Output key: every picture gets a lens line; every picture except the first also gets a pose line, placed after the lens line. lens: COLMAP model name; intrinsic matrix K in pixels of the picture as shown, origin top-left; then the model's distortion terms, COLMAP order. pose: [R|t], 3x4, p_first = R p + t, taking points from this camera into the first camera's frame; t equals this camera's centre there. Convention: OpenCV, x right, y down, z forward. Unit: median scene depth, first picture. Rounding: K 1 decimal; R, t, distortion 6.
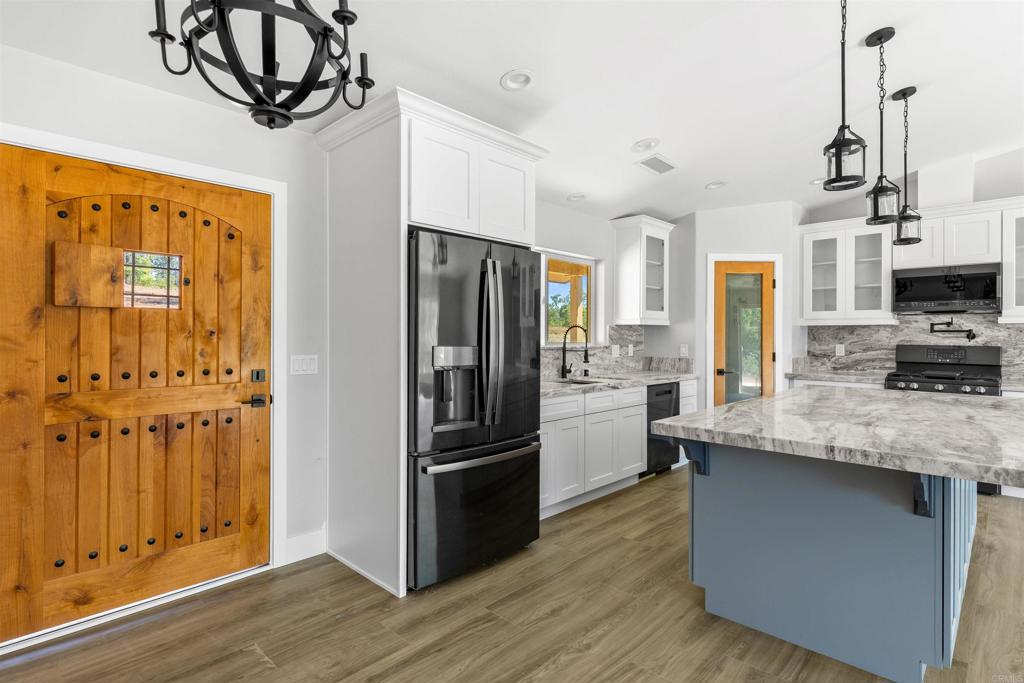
lens RADIAL K [[514.3, 0, 511.6], [0, 514.3, 336.9], [0, 0, 1]] dist [-0.001337, 0.000116]
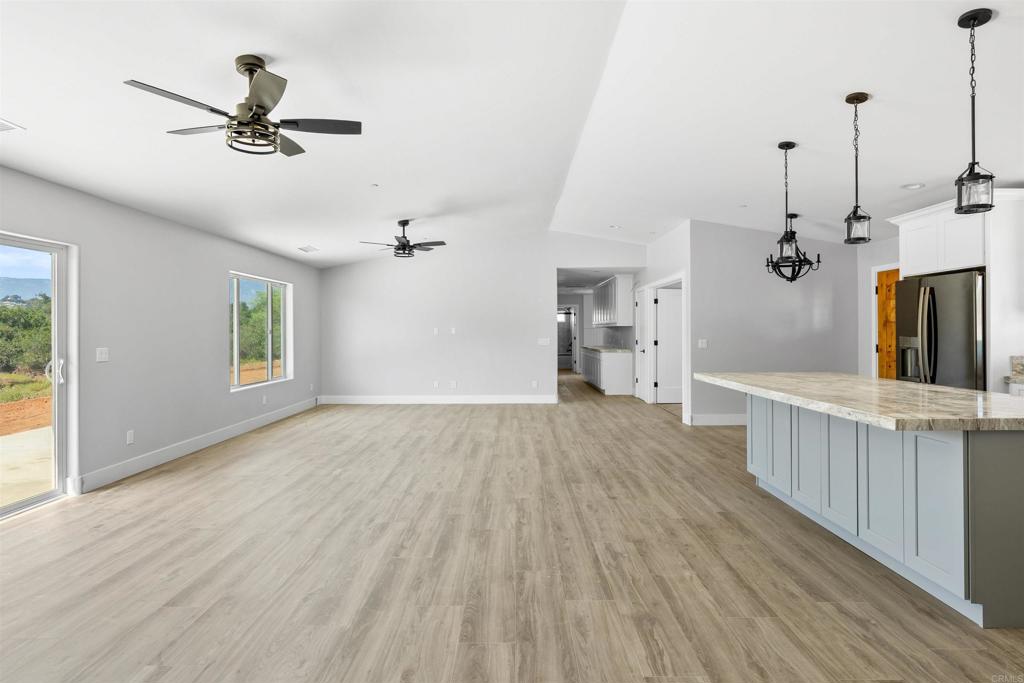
lens RADIAL K [[514.3, 0, 506.8], [0, 514.3, 334.7], [0, 0, 1]] dist [-0.001337, 0.000116]
pose [[-0.734064, 0.004144, -0.679067, 2.298849], [-0.000555, 0.999977, 0.006702, -0.001424], [0.679080, 0.005297, -0.734045, 1.402649]]
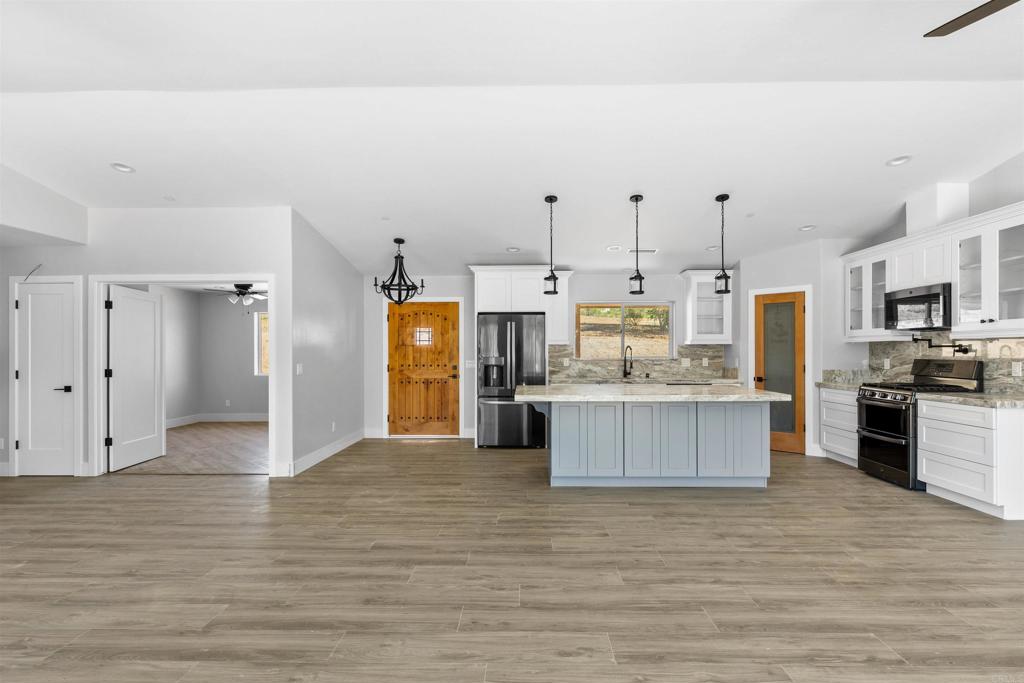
lens RADIAL K [[514.3, 0, 508.5], [0, 514.3, 354.4], [0, 0, 1]] dist [-0.001337, 0.000116]
pose [[0.680293, -0.001480, -0.732939, 1.858173], [0.003455, 0.999993, 0.001188, 0.002022], [0.732932, -0.003341, 0.680294, -0.728540]]
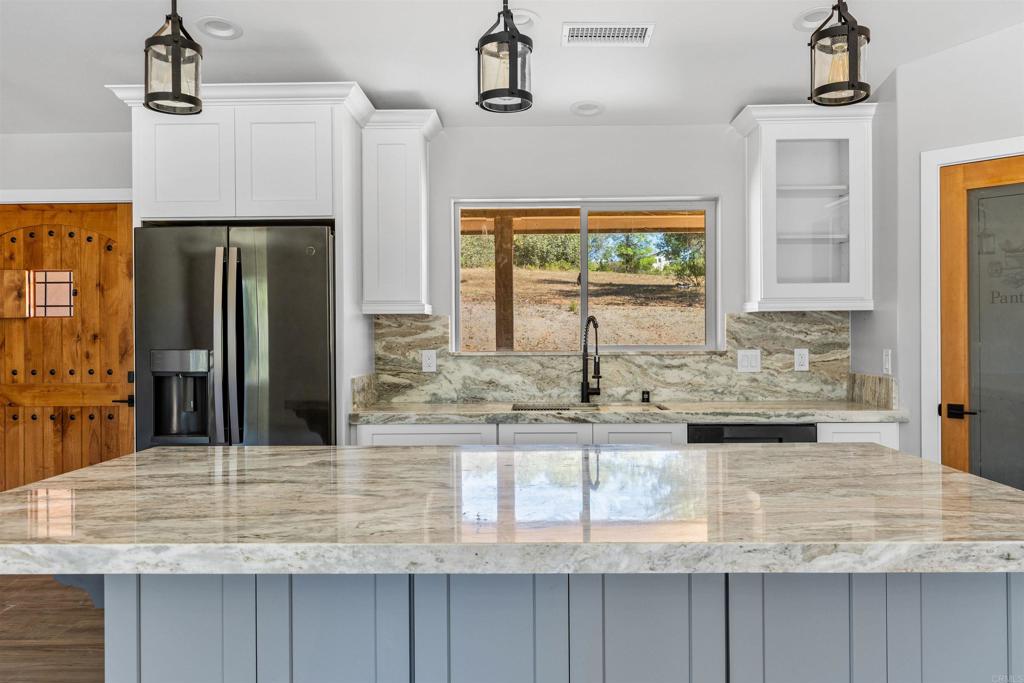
lens RADIAL K [[807.5, 0, 517.4], [0, 807.5, 336.8], [0, 0, 1]] dist [0.002691, -0.000279]
pose [[0.679492, -0.006791, -0.733652, 1.321209], [0.008451, 0.999963, -0.001428, 0.002164], [0.733635, -0.005230, 0.679524, 0.478630]]
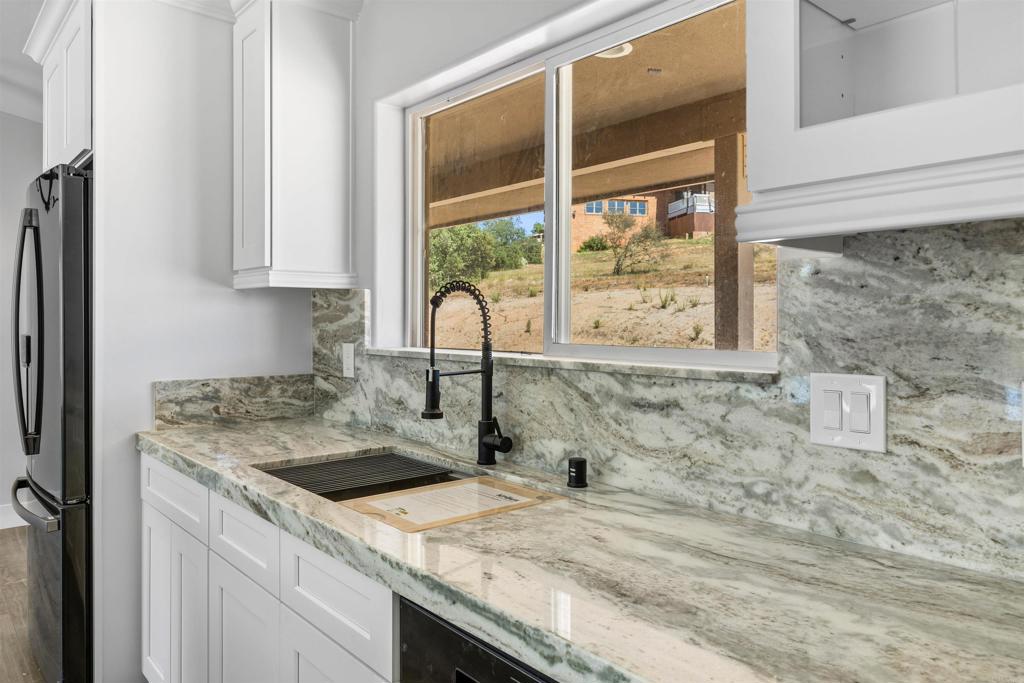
lens RADIAL K [[706.0, 0, 514.0], [0, 706.0, 331.9], [0, 0, 1]] dist [0.000340, 0.000263]
pose [[-0.088017, 0.013265, -0.996031, 0.874972], [0.000013, 0.999911, 0.013315, -0.002269], [0.996119, 0.001159, -0.088010, 1.820395]]
